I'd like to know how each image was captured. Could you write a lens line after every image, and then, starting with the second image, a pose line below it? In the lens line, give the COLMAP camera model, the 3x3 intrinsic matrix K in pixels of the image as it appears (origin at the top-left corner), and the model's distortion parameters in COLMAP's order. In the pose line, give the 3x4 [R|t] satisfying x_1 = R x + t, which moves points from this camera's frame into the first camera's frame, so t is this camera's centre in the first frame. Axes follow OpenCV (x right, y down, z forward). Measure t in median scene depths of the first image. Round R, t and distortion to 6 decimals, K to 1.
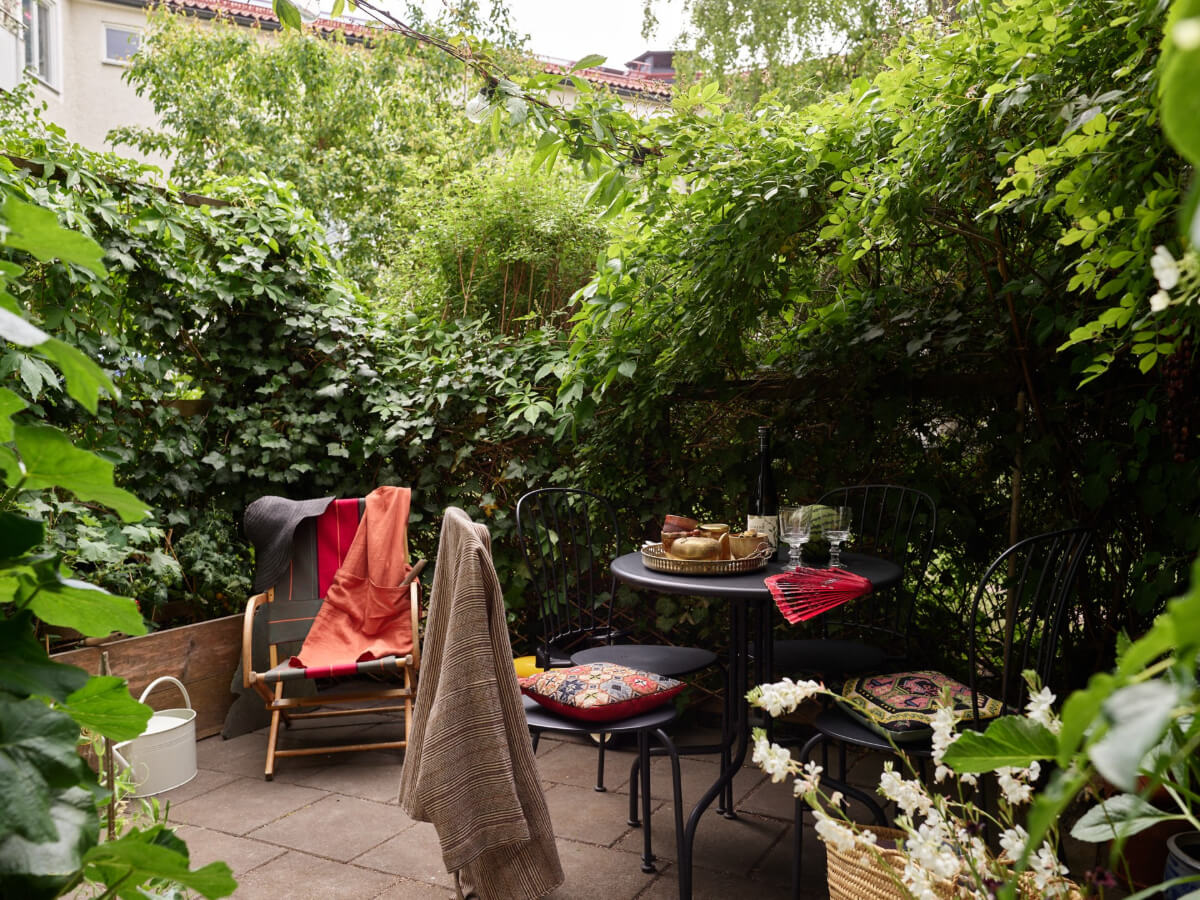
lens RADIAL K [[1039.8, 0, 613.5], [0, 1039.8, 445.2], [0, 0, 1]] dist [0.018718, -0.026813]
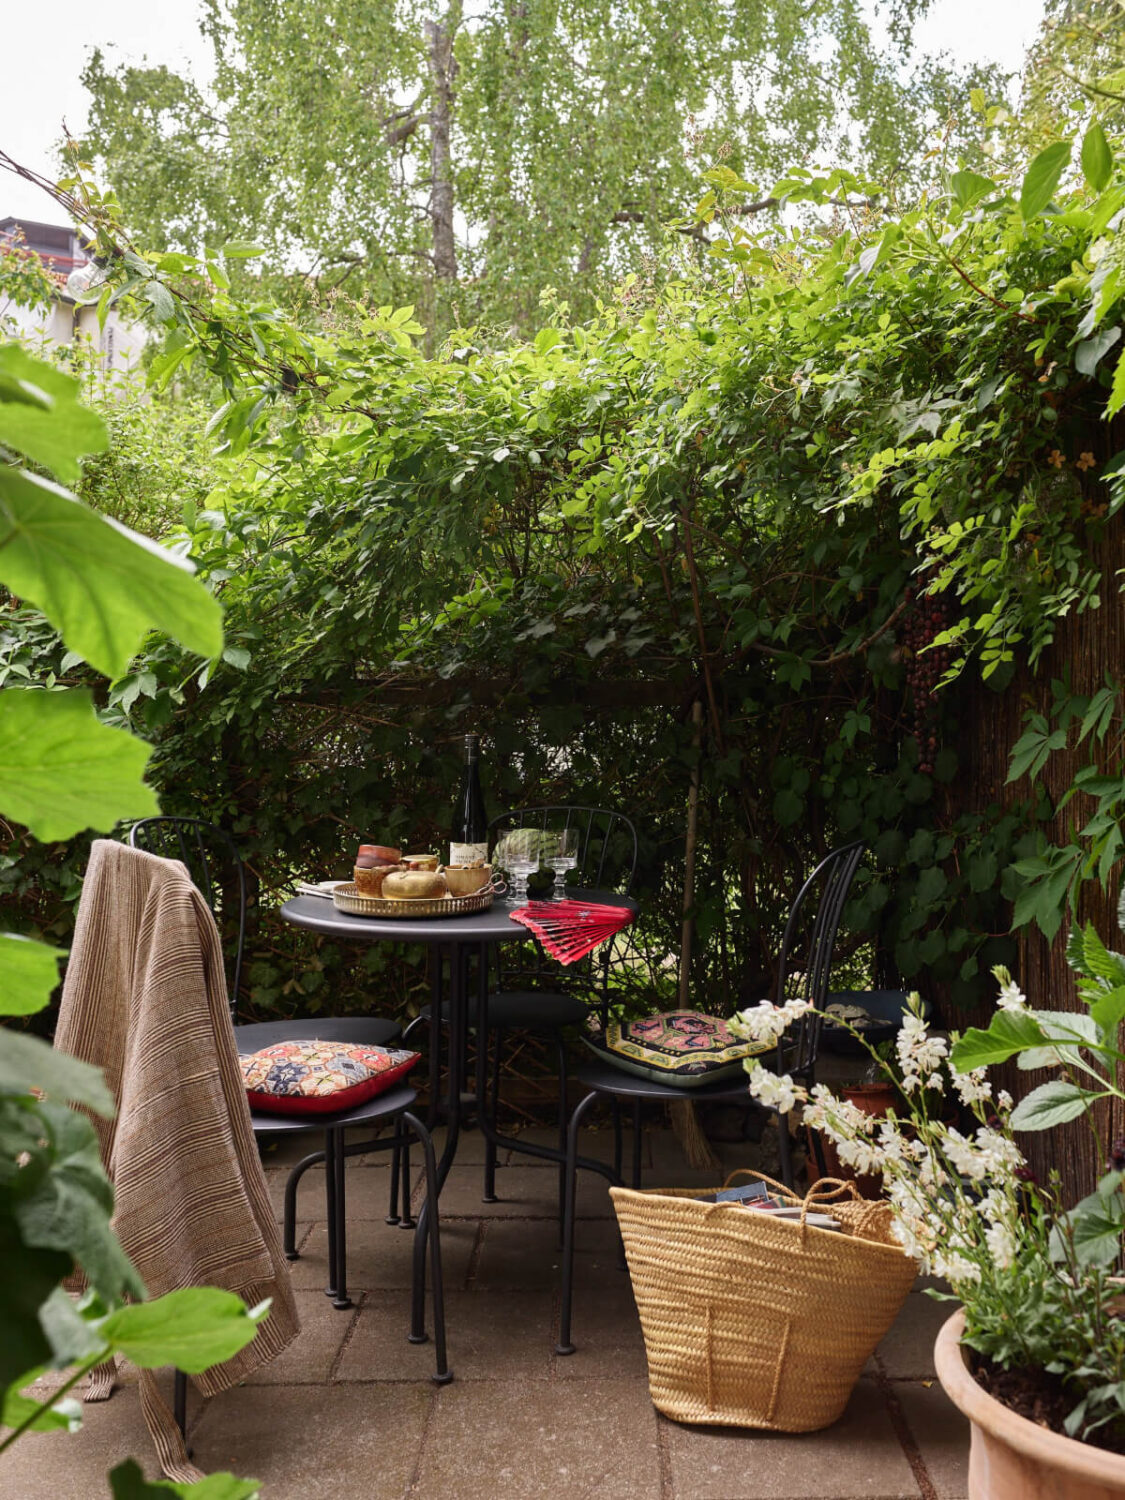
lens RADIAL K [[1323.5, 0, 653.3], [0, 1323.5, 746.3], [0, 0, 1]] dist [0.018808, -0.026957]
pose [[0.866013, 0.009188, 0.499937, -0.295902], [0.001654, 0.999773, -0.021239, 0.016292], [-0.500019, 0.019220, 0.865801, 0.028735]]
